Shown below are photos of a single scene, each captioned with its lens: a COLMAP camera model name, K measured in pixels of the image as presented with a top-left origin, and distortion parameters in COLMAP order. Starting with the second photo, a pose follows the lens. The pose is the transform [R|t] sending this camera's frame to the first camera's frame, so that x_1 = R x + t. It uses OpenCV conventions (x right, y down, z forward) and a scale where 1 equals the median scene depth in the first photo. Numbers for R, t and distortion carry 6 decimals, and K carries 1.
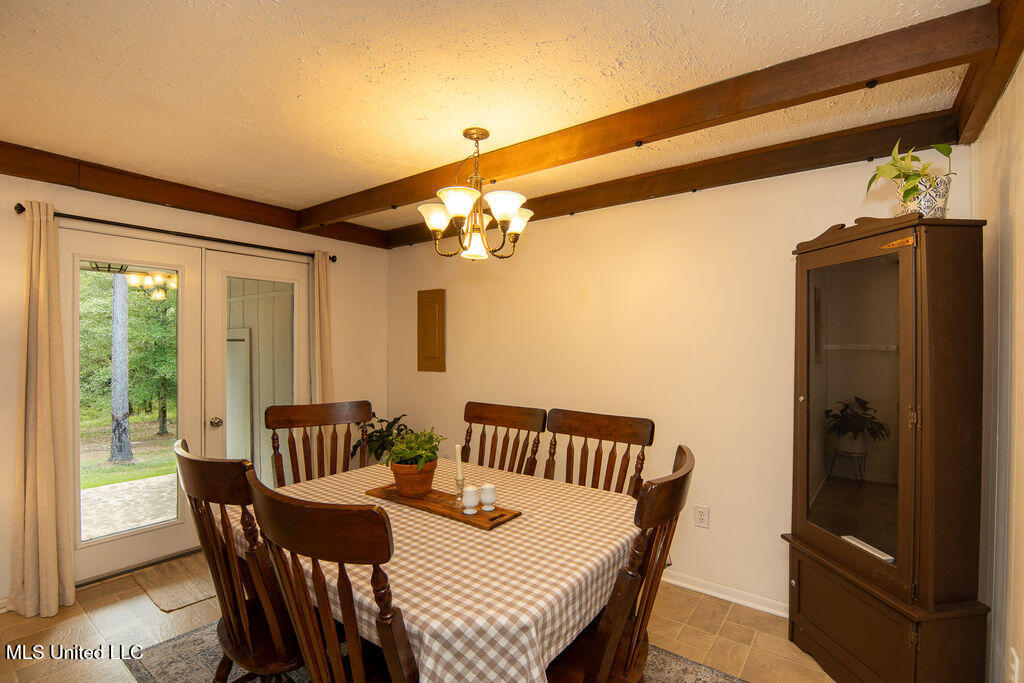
lens RADIAL K [[468.3, 0, 513.9], [0, 468.3, 341.6], [0, 0, 1]] dist [-0.007913, -0.007532]
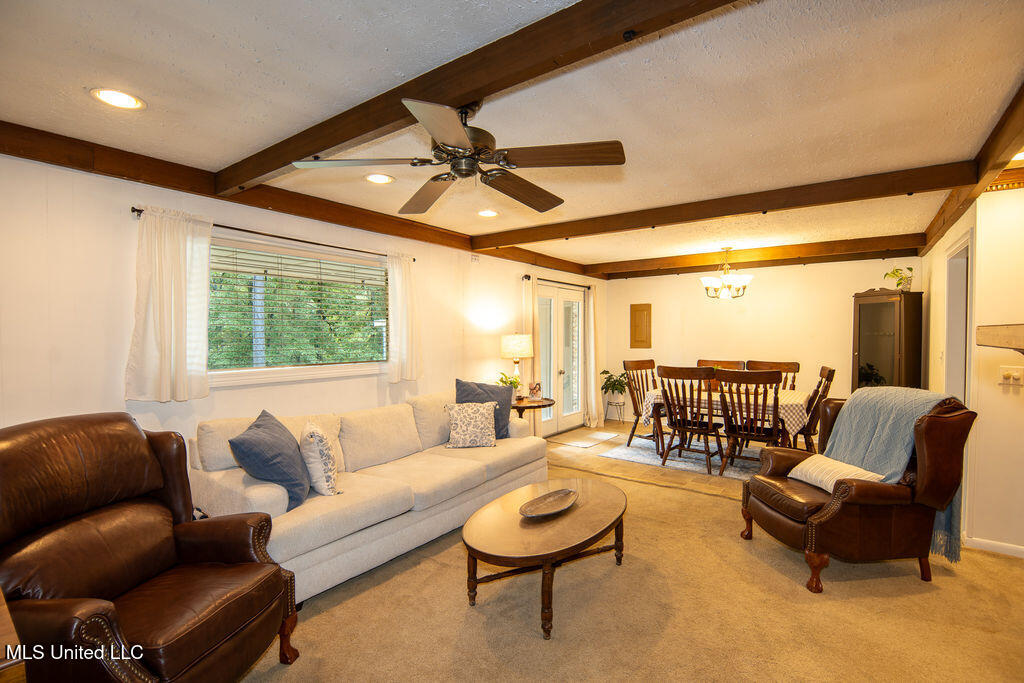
lens RADIAL K [[468.3, 0, 509.4], [0, 468.3, 343.1], [0, 0, 1]] dist [-0.007913, -0.007532]
pose [[0.999941, -0.006608, 0.008605, -1.323601], [0.006397, 0.999684, 0.024293, -0.011625], [-0.008762, -0.024237, 0.999668, -1.556319]]
